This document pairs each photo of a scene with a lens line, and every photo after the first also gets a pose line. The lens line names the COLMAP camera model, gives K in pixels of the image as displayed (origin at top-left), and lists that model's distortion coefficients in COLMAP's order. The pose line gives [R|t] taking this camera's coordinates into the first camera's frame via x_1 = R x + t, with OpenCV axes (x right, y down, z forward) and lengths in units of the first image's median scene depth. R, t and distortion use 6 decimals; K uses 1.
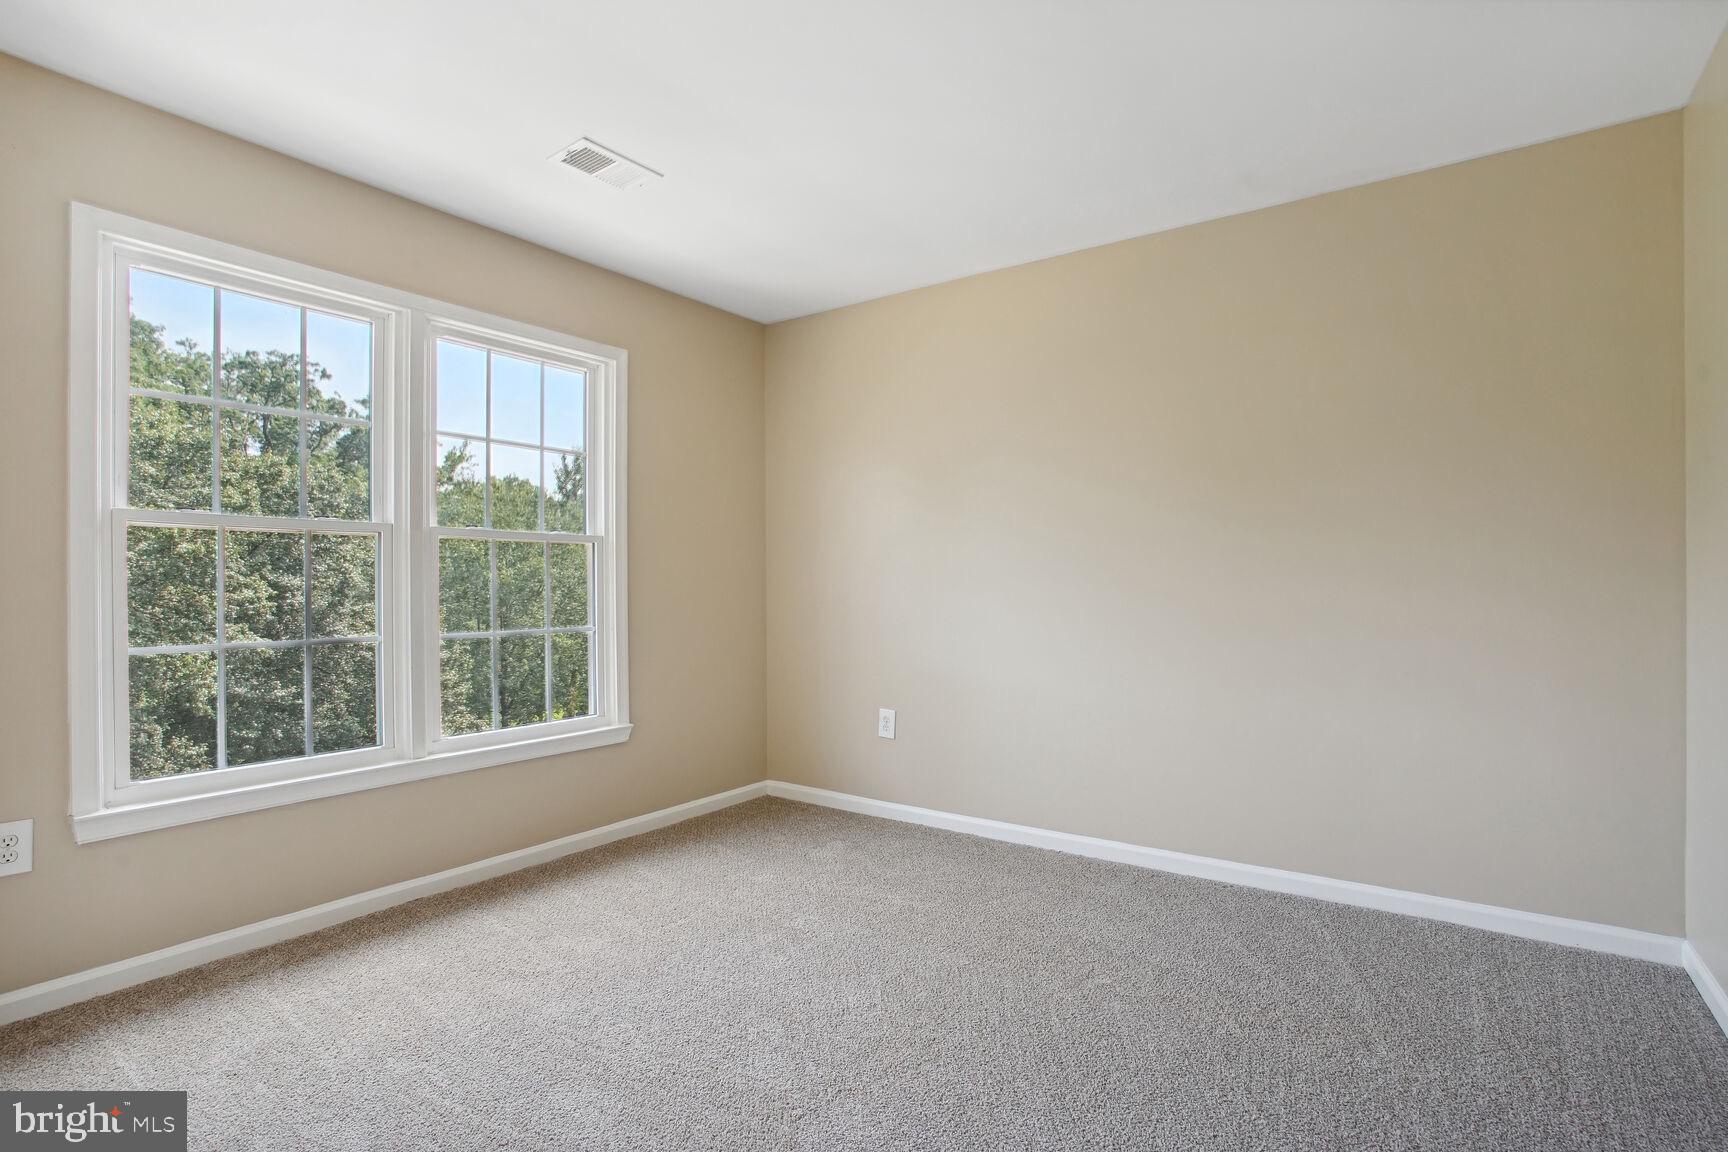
lens RADIAL K [[792.3, 0, 903.0], [0, 792.3, 581.3], [0, 0, 1]] dist [-0.026139, 0.006373]
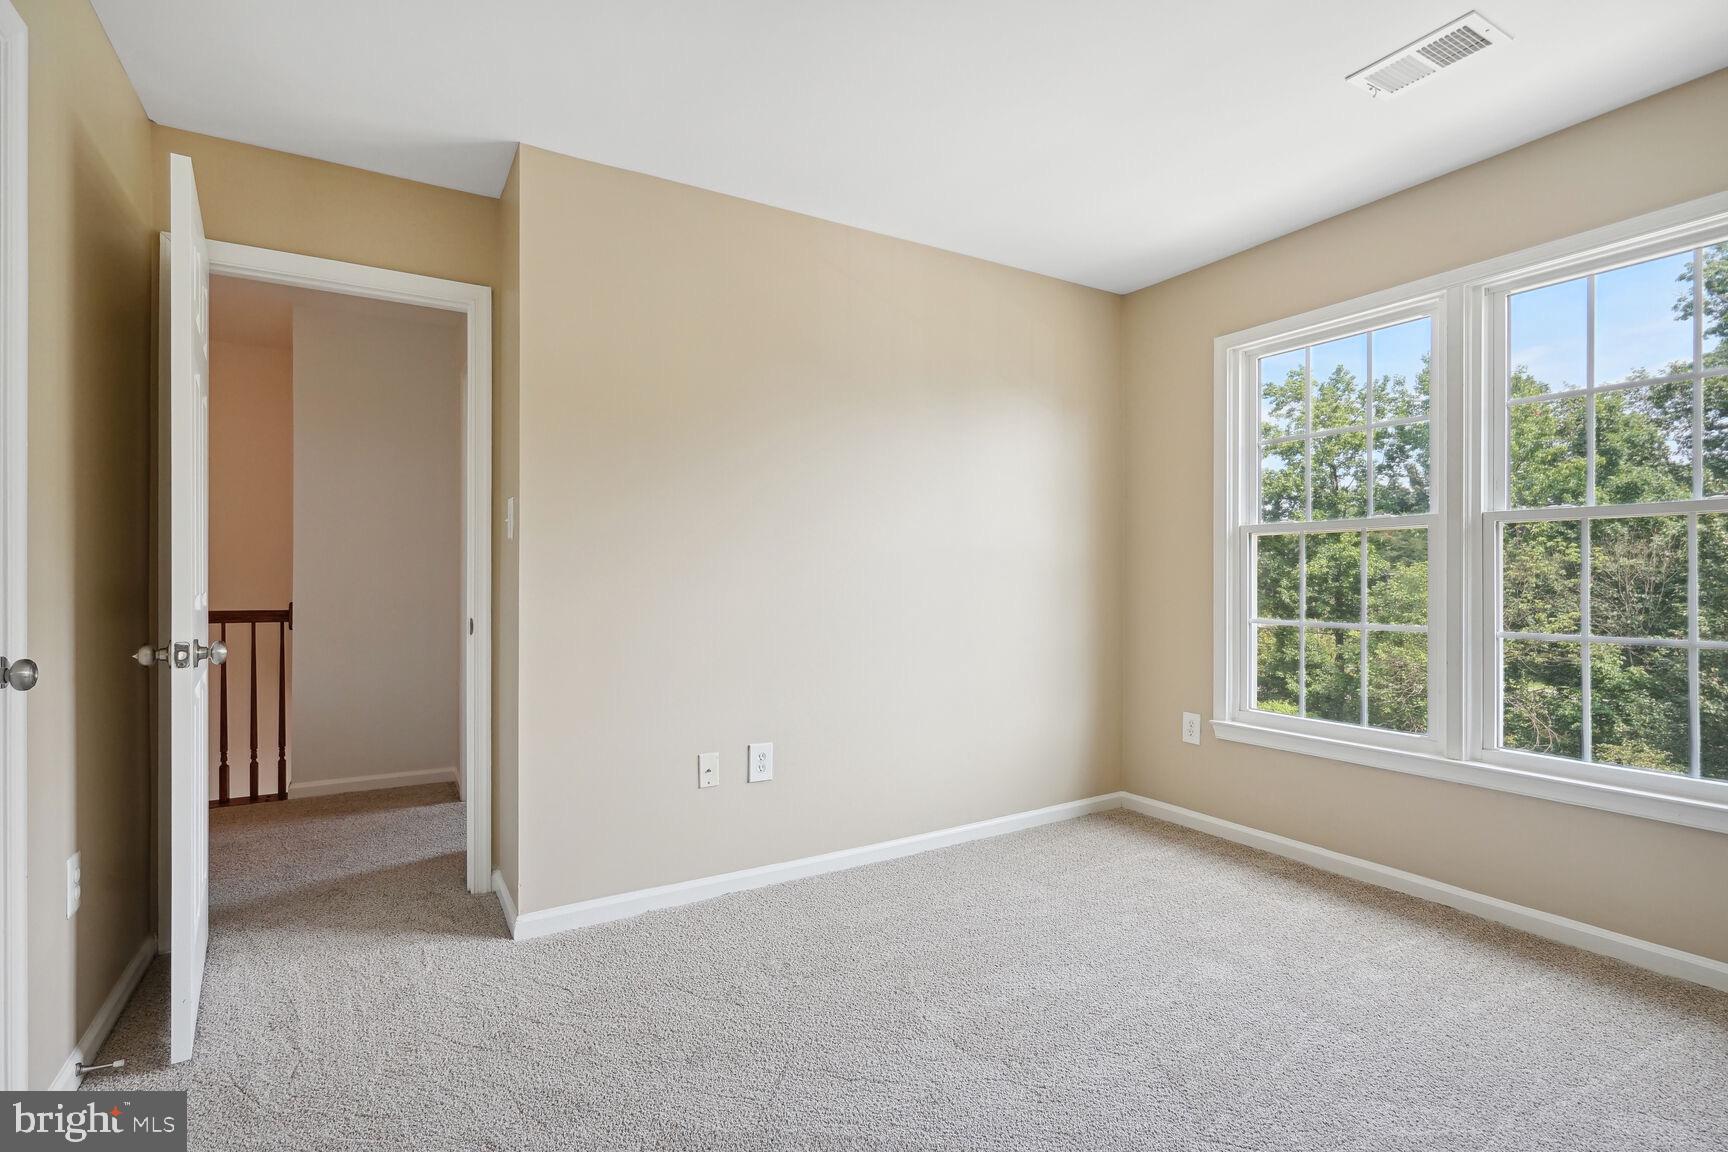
lens RADIAL K [[792.3, 0, 863.5], [0, 792.3, 579.8], [0, 0, 1]] dist [-0.026139, 0.006373]
pose [[-0.394557, 0.004686, -0.918860, 0.554331], [0.006659, 0.999975, 0.002240, 0.001650], [0.918847, -0.005235, -0.394578, 0.748153]]
